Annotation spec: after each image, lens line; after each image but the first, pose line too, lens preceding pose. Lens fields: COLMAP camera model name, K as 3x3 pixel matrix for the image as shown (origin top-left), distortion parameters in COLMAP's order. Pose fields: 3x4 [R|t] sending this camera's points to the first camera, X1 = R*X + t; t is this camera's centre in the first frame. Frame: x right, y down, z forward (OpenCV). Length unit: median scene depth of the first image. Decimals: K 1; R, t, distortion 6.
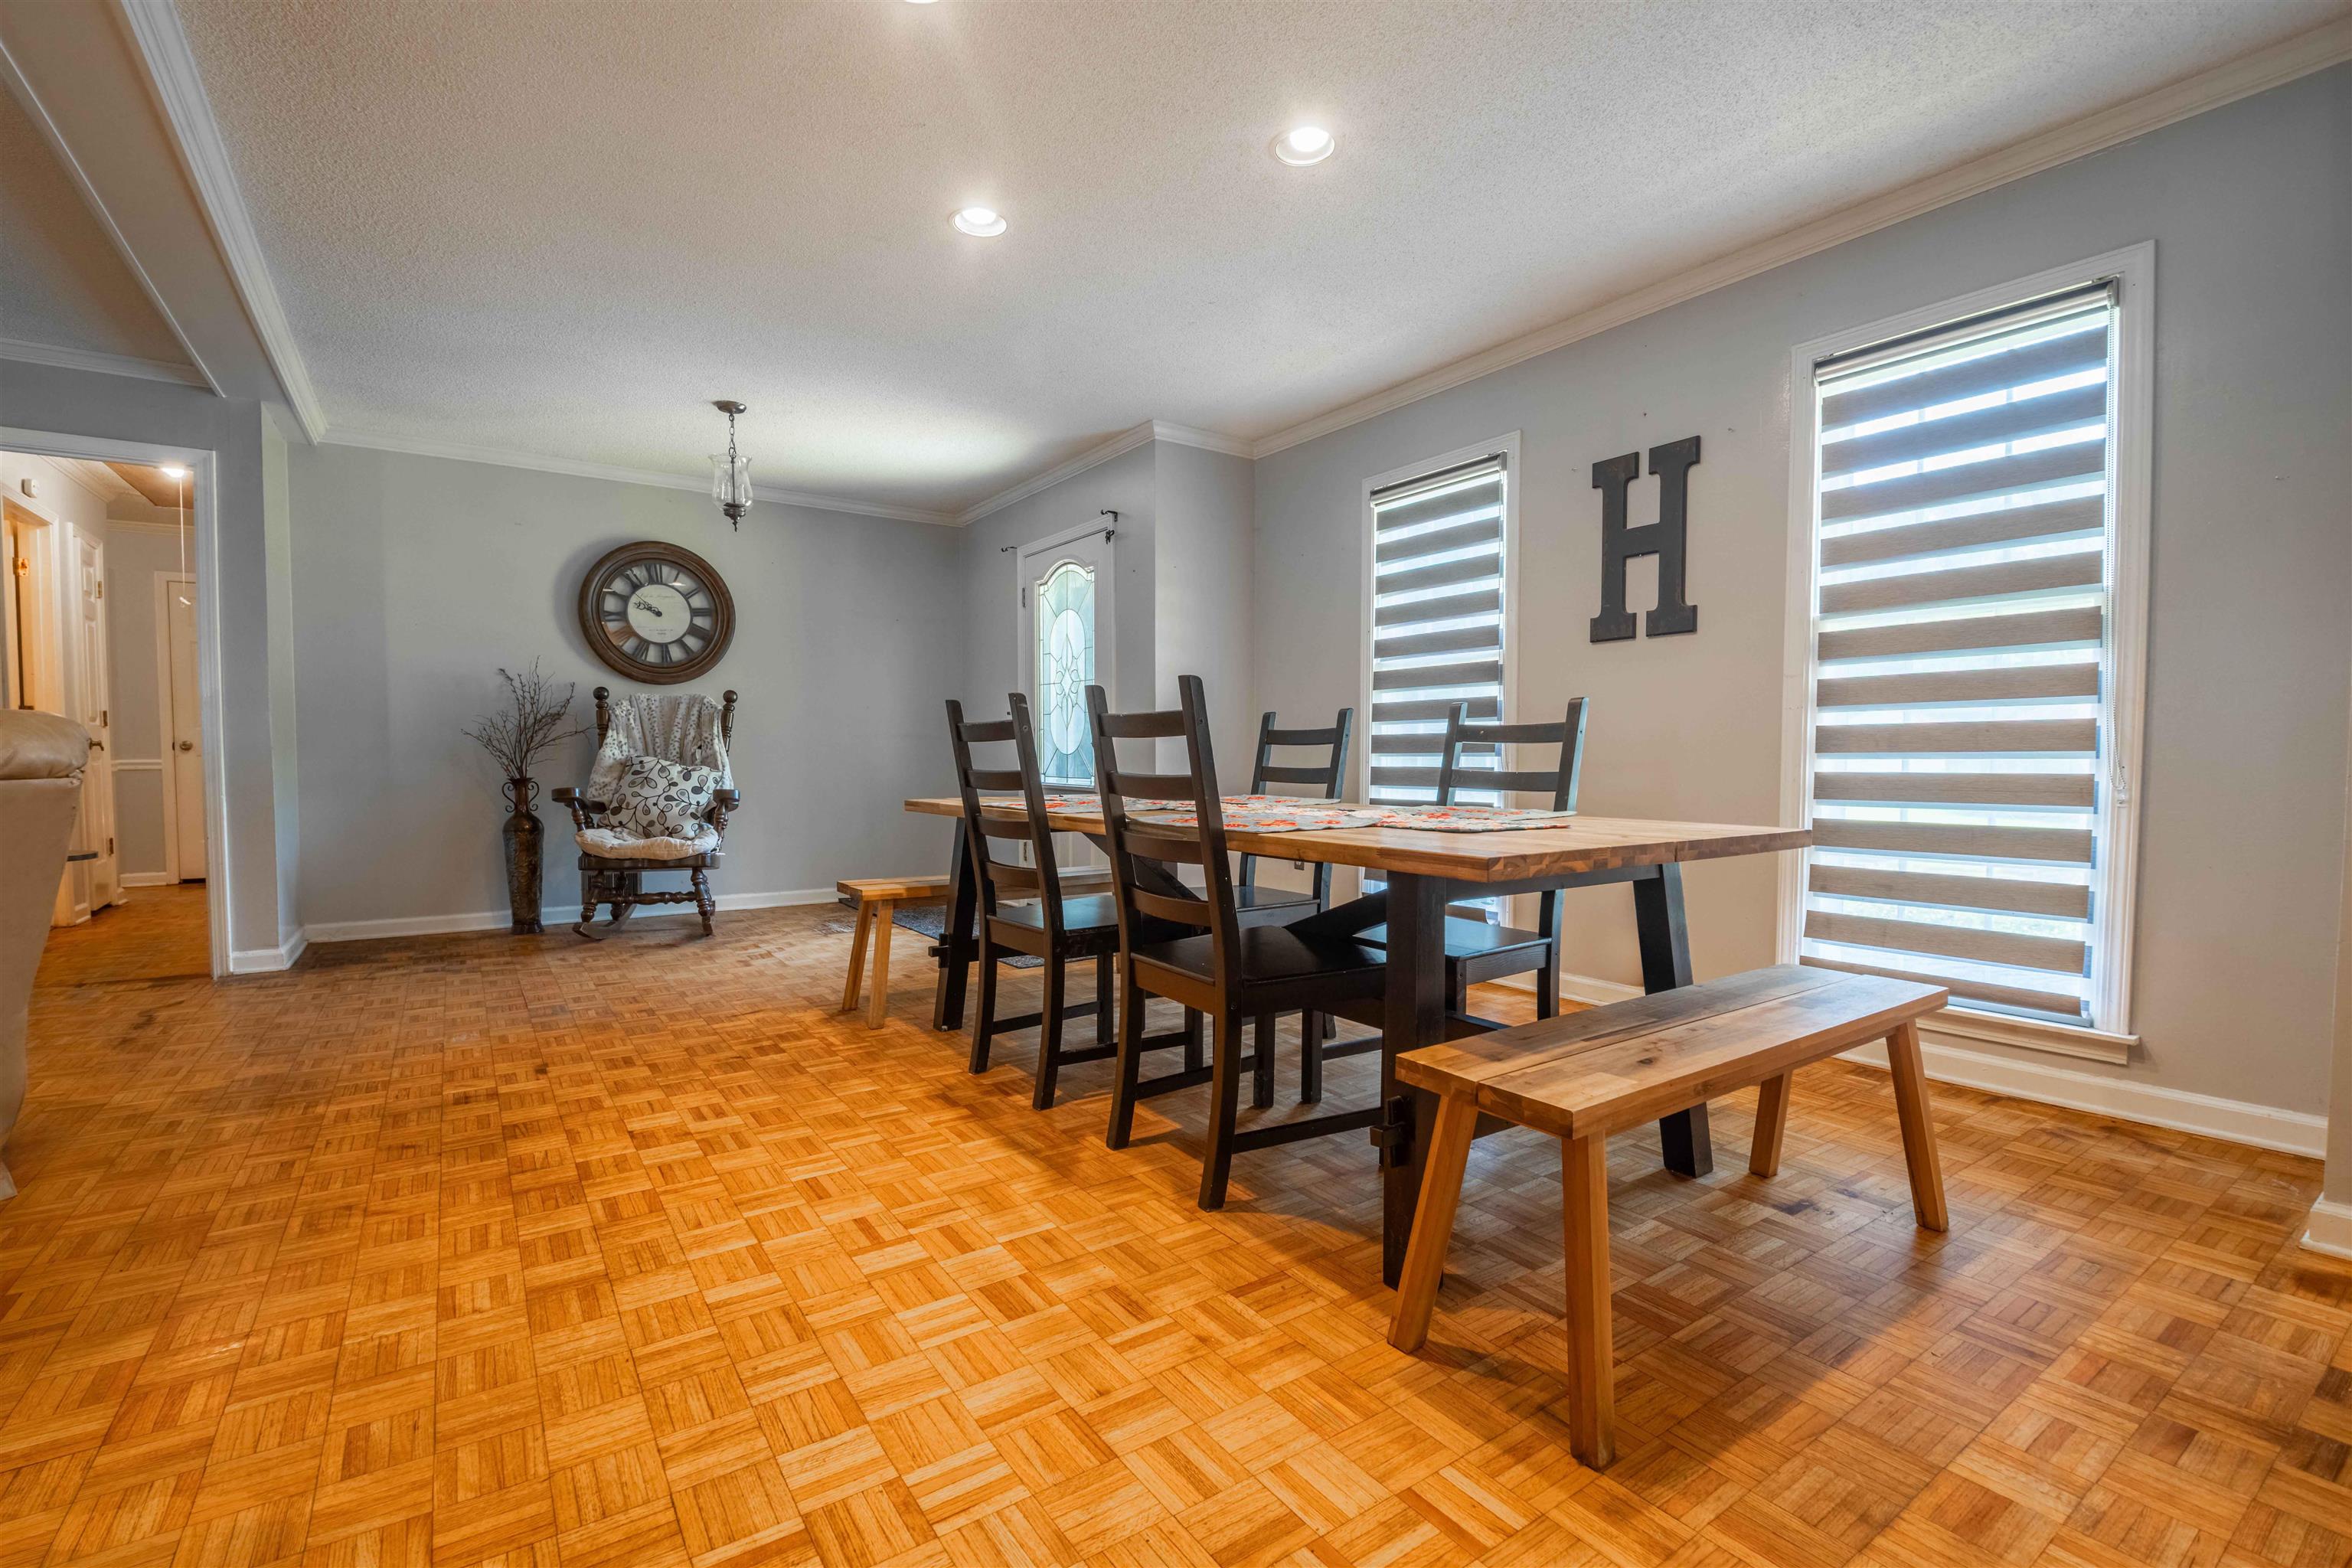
lens RADIAL K [[1023.0, 0, 1164.0], [0, 1023.0, 797.1], [0, 0, 1]] dist [0.000803, -0.009212]
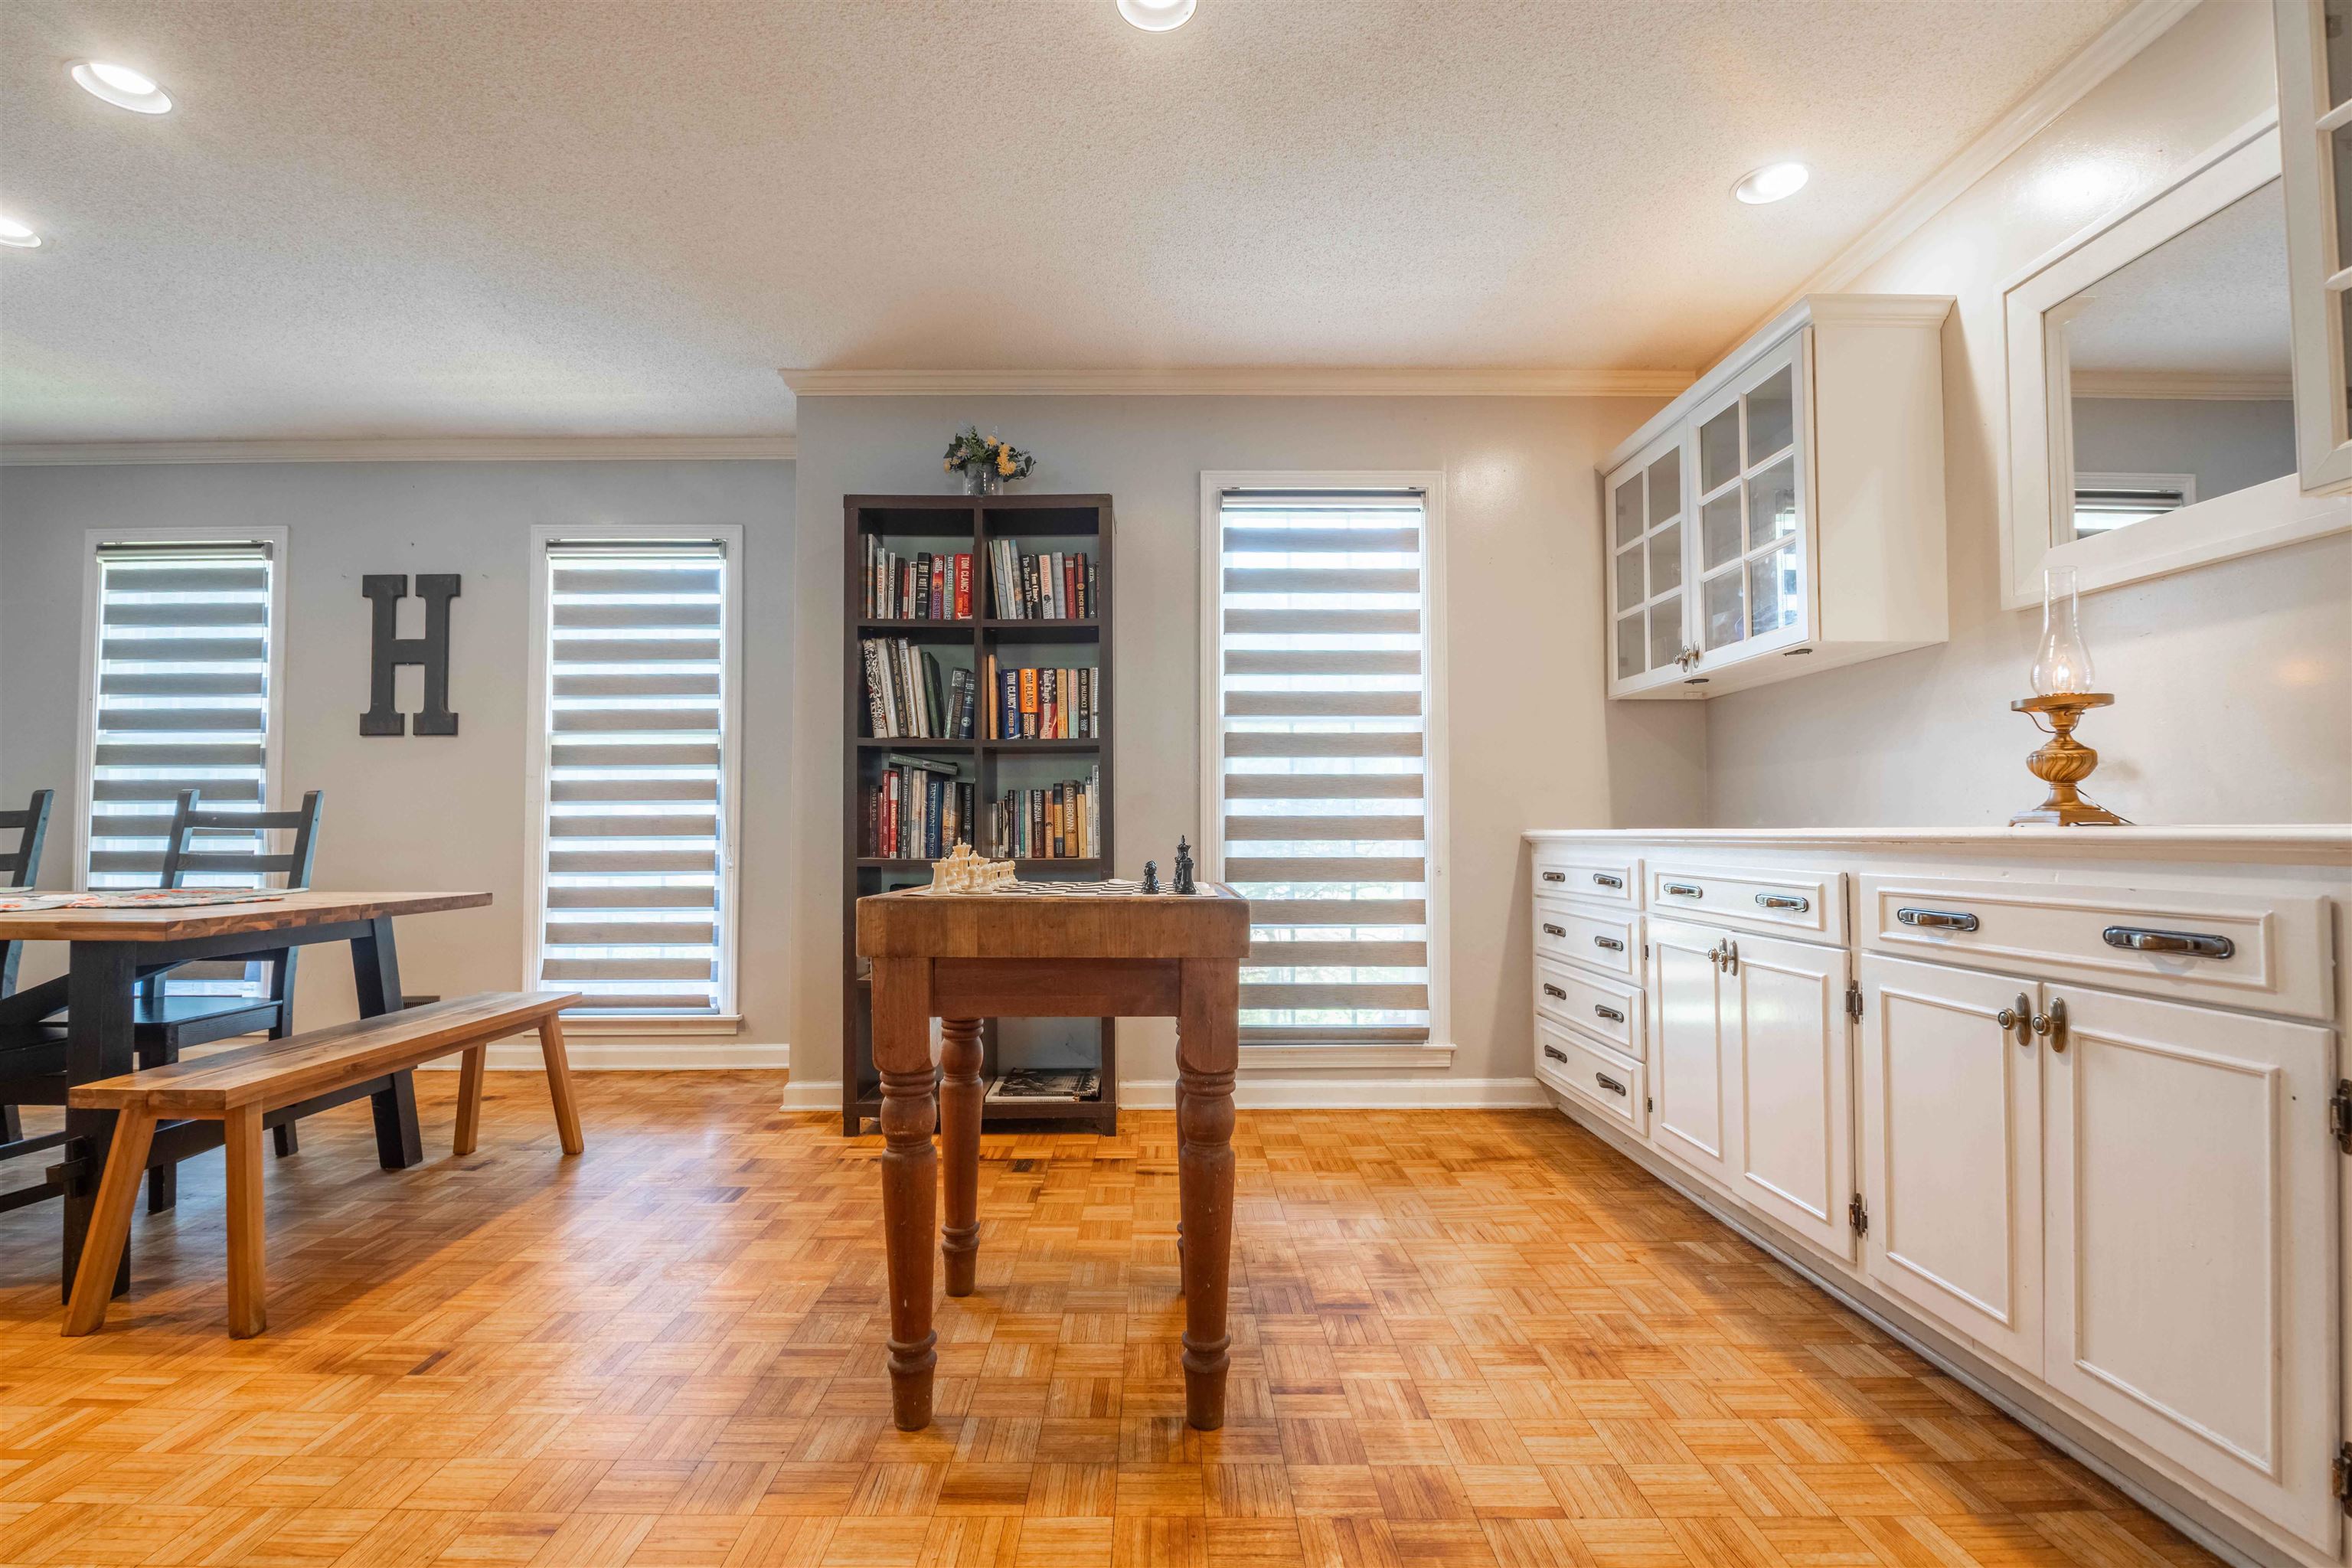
lens RADIAL K [[1065.7, 0, 1167.4], [0, 1065.7, 800.2], [0, 0, 1]] dist [-0.001860, -0.009514]
pose [[0.561113, 0.026304, 0.827321, -0.042826], [0.034308, 0.997897, -0.054996, 0.012353], [-0.827028, 0.059242, 0.559030, -0.415984]]
